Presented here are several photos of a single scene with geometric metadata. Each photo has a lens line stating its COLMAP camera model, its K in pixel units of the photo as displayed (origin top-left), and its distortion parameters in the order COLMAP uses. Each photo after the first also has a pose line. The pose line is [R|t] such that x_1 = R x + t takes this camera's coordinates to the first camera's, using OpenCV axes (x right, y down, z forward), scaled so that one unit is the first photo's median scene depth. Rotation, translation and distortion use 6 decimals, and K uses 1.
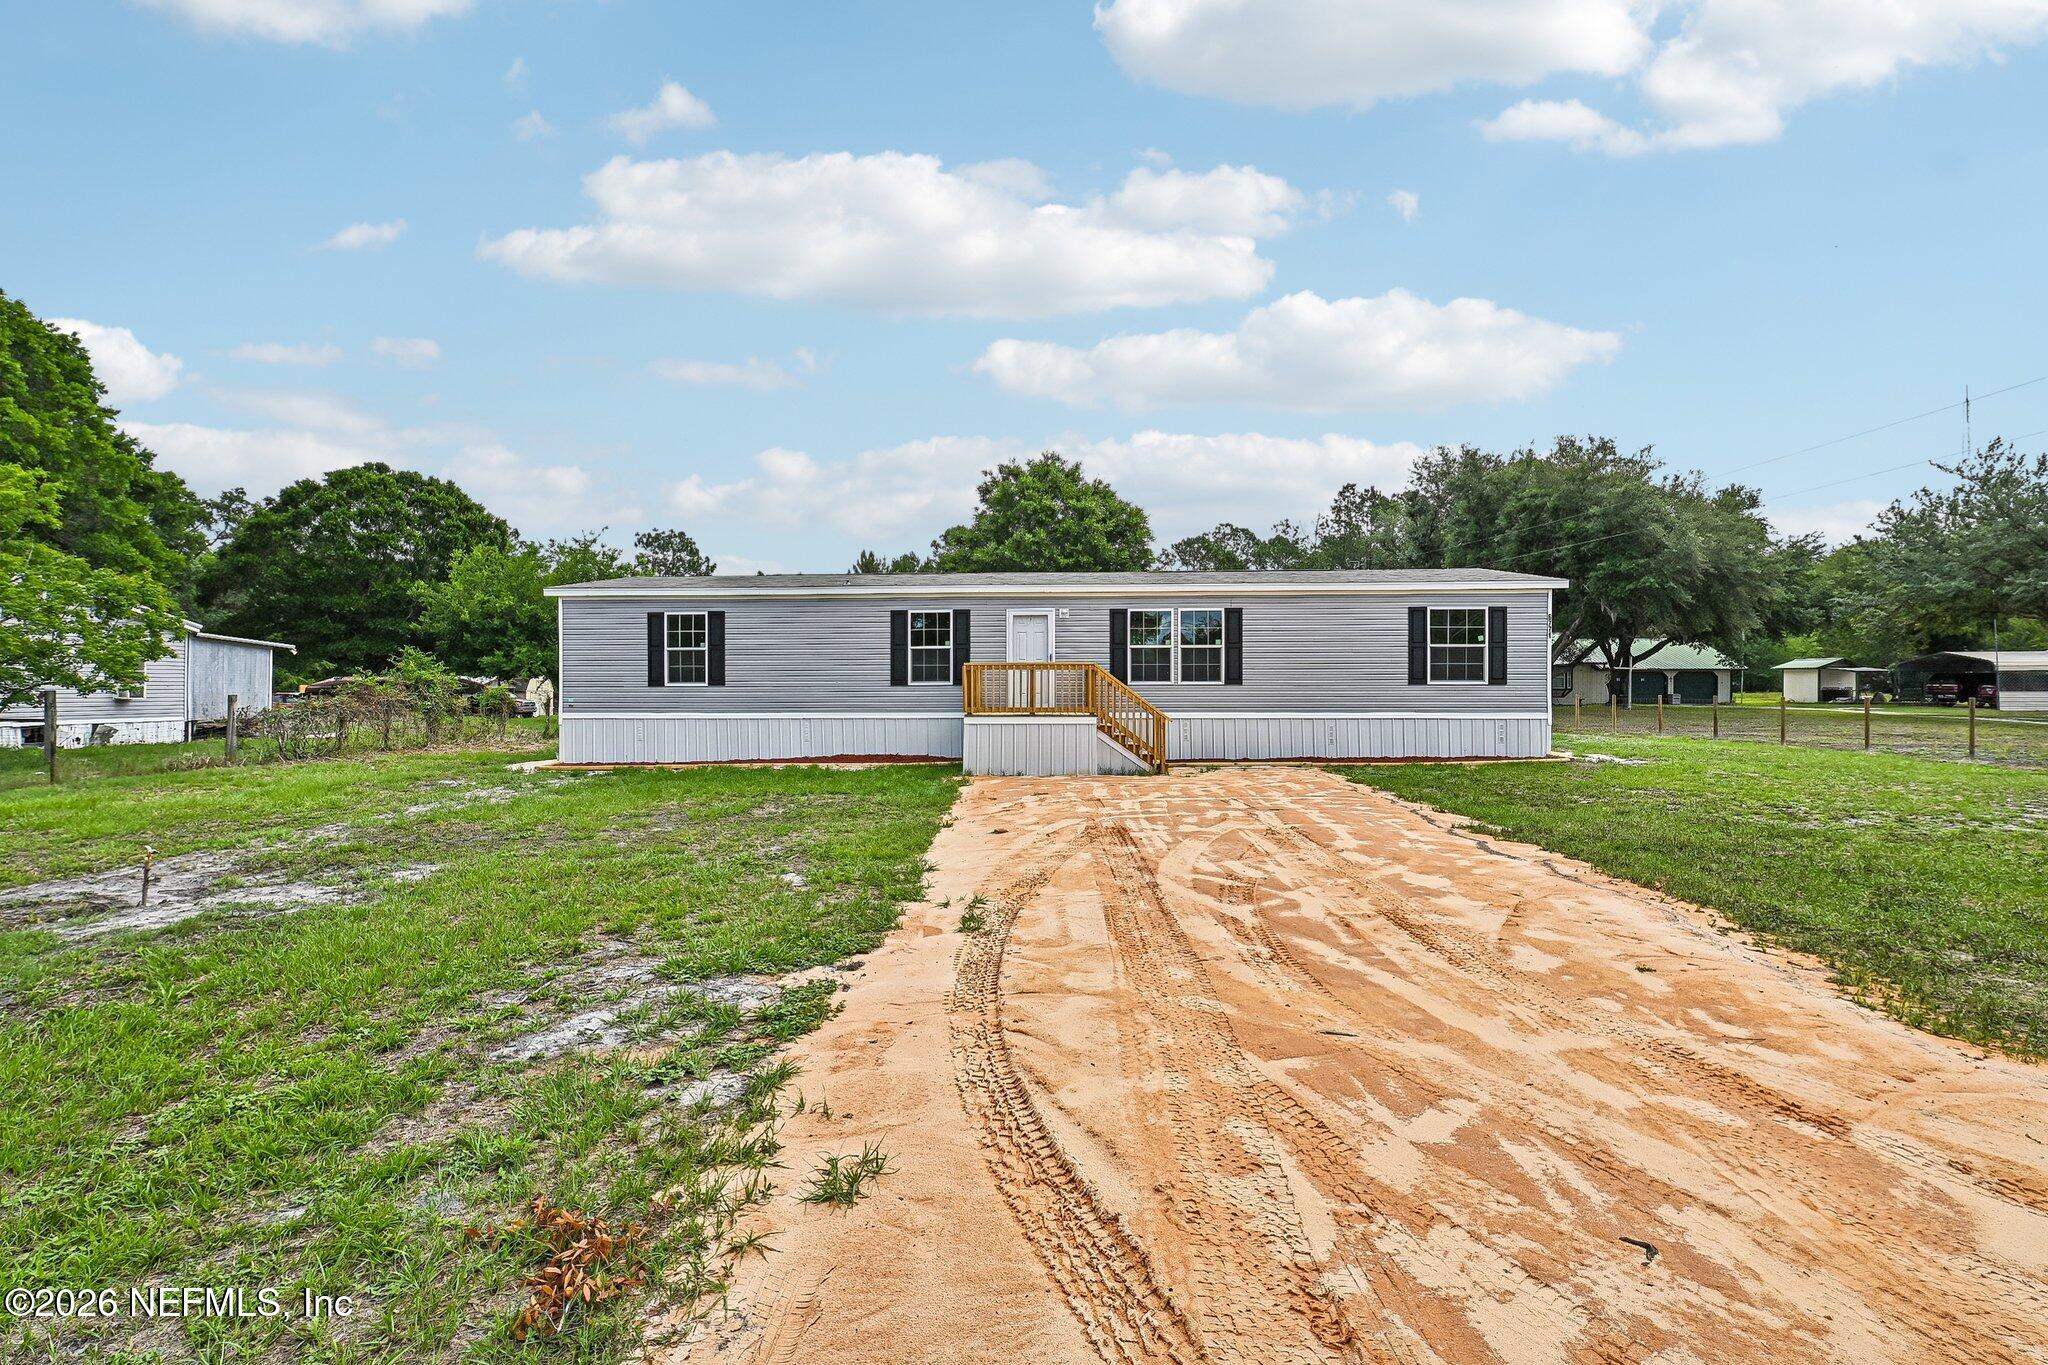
lens RADIAL K [[910.3, 0, 1028.8], [0, 910.3, 684.2], [0, 0, 1]] dist [0.000555, -0.000470]
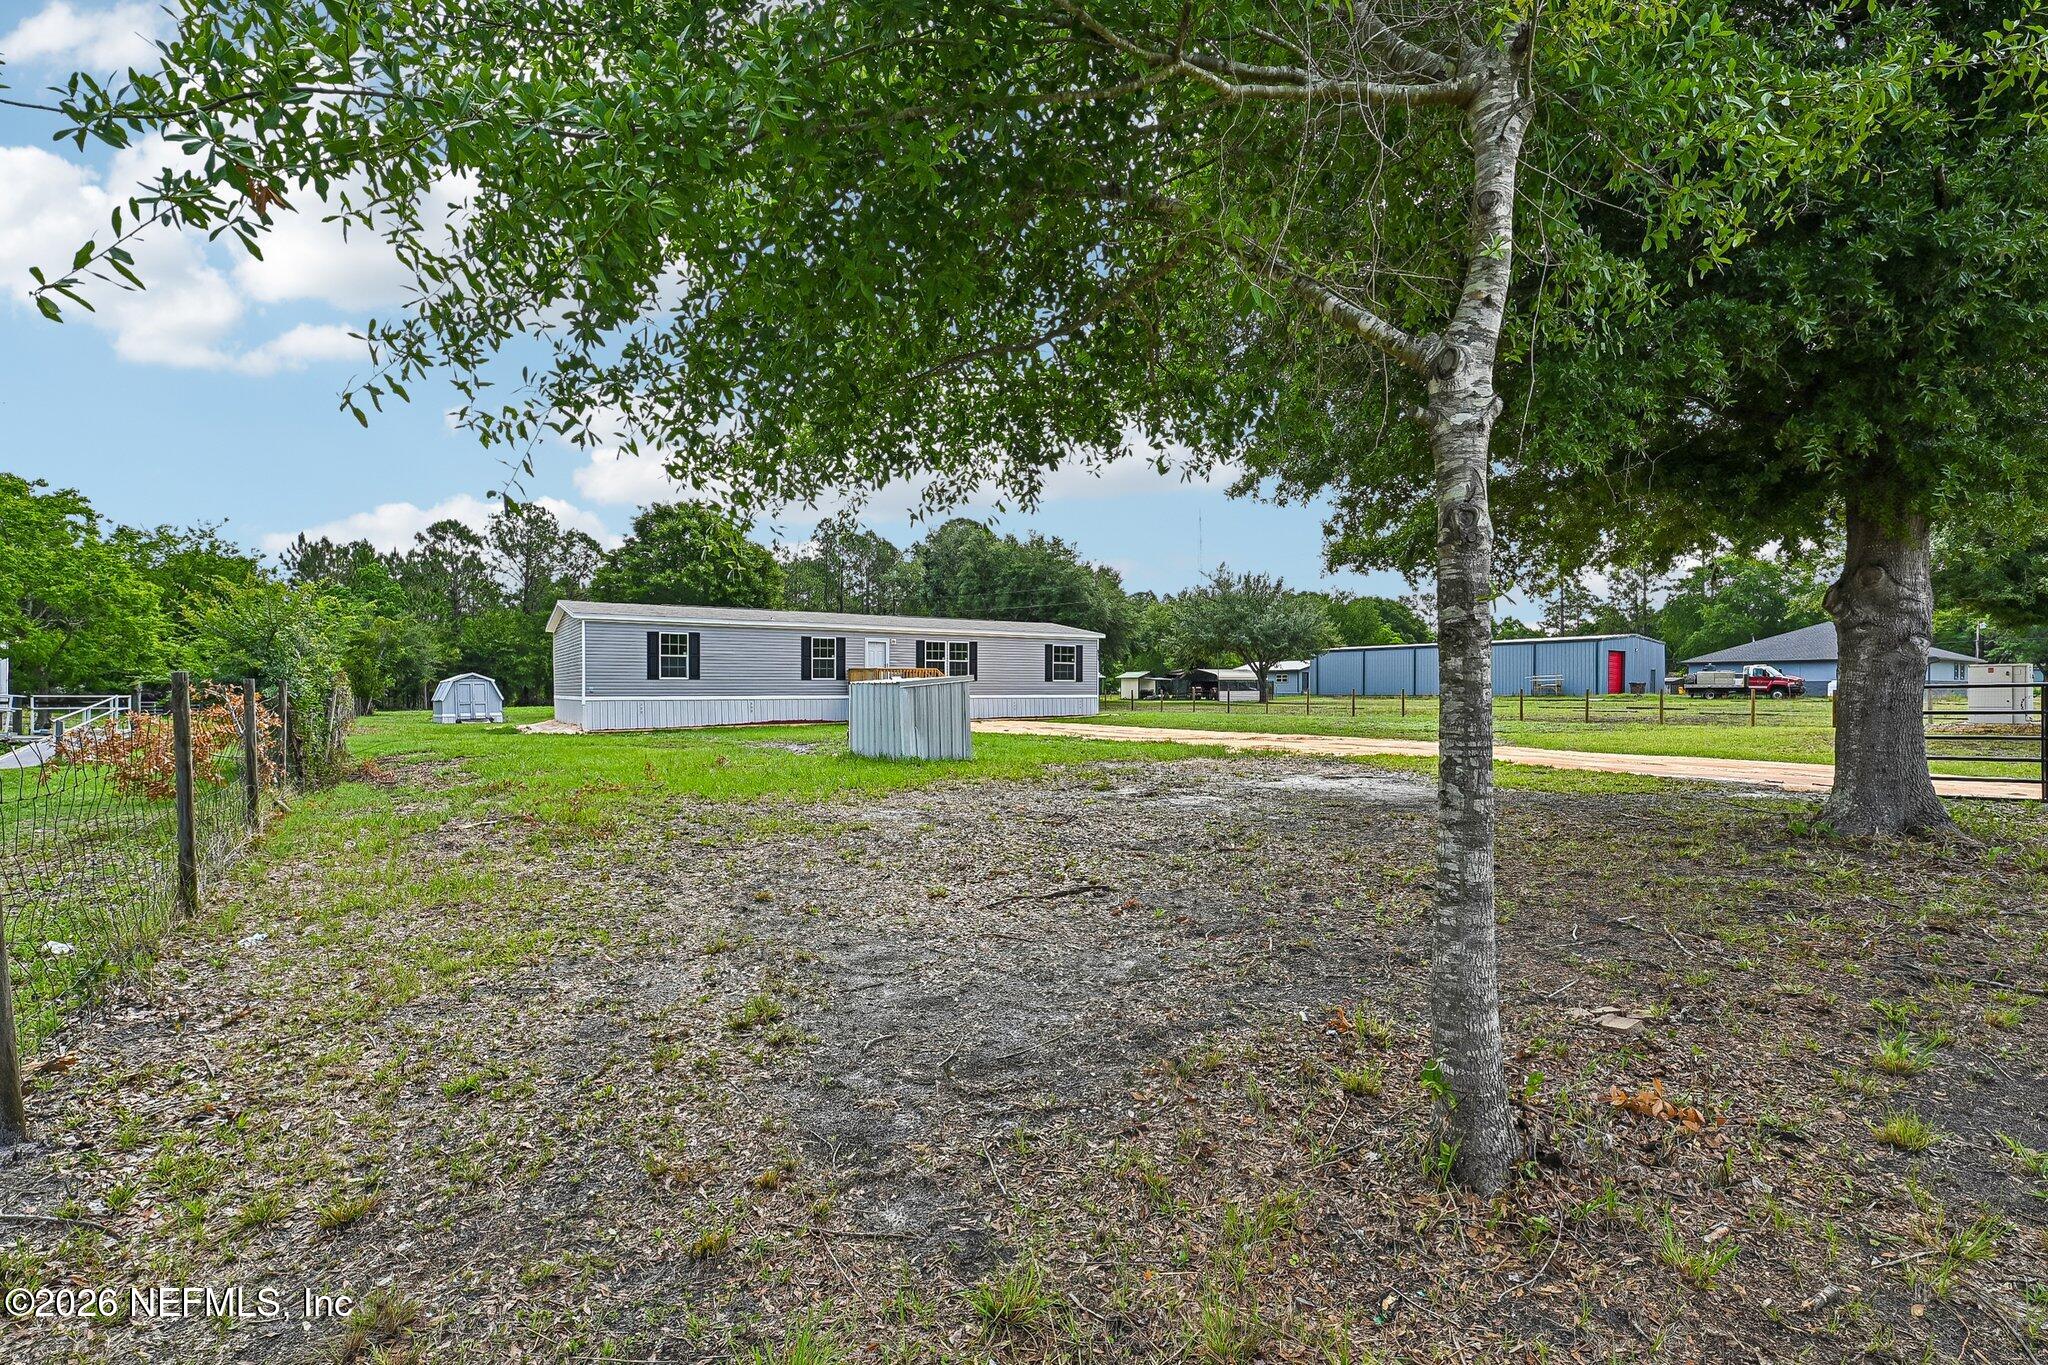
lens RADIAL K [[919.9, 0, 1024.0], [0, 919.9, 682.5], [0, 0, 1]] dist [0.003354, 0.000001]
pose [[0.808811, 0.006042, 0.588038, -0.821446], [-0.000158, 0.999949, -0.010057, 0.023208], [-0.588069, 0.008041, 0.808771, -0.643538]]
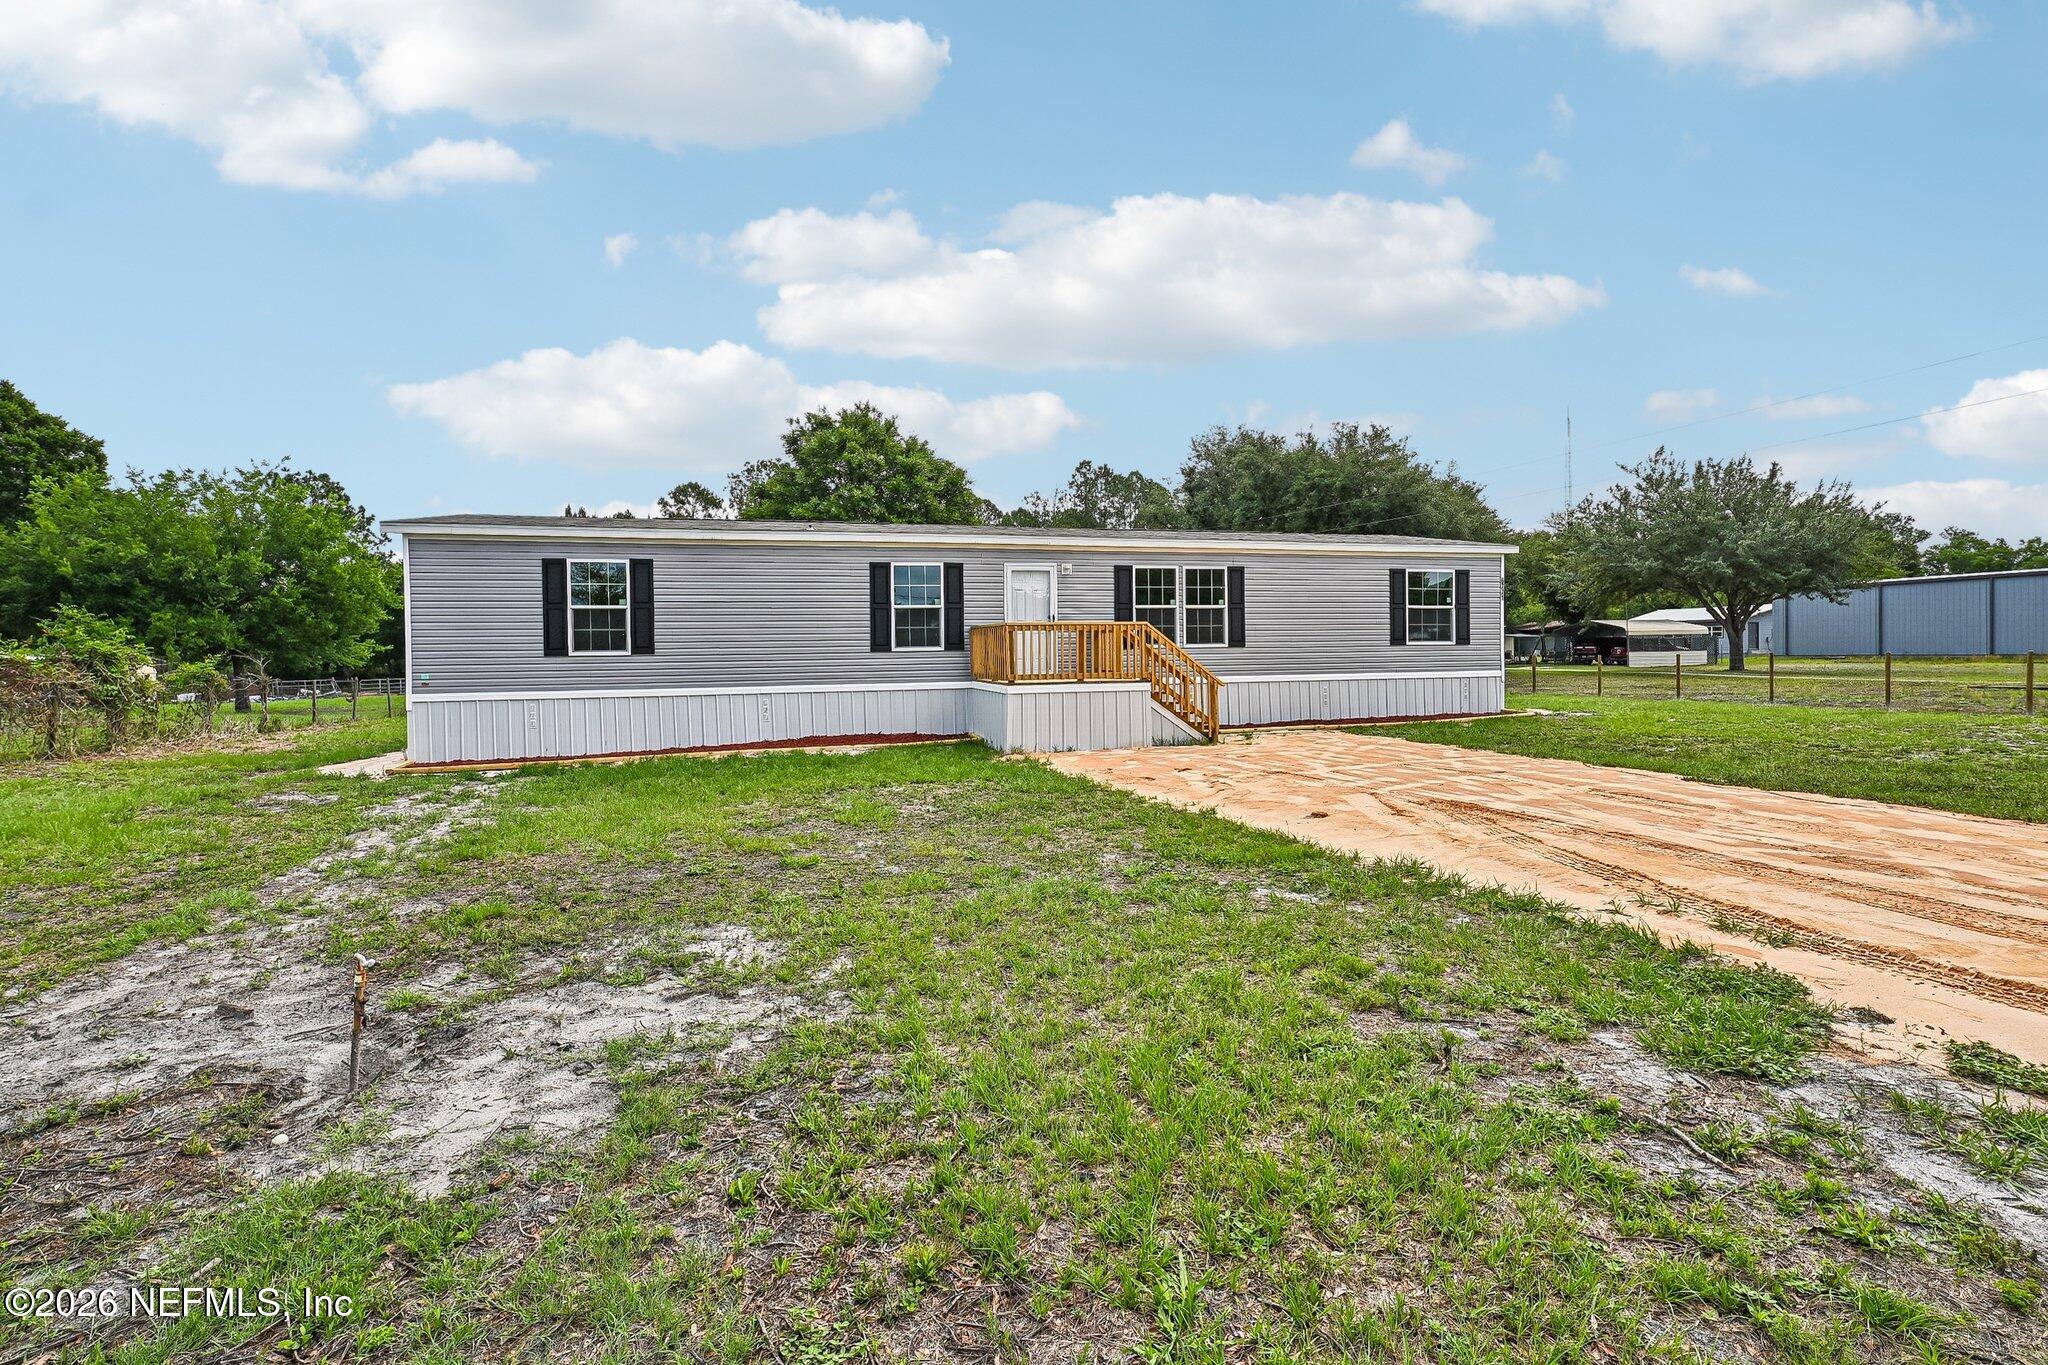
lens RADIAL K [[922.7, 0, 1026.7], [0, 922.7, 664.0], [0, 0, 1]] dist [-0.000437, -0.000096]
pose [[0.948409, -0.014611, 0.316714, -0.280695], [0.012330, 0.999882, 0.009205, 0.006714], [-0.316811, -0.004825, 0.948477, 0.145076]]
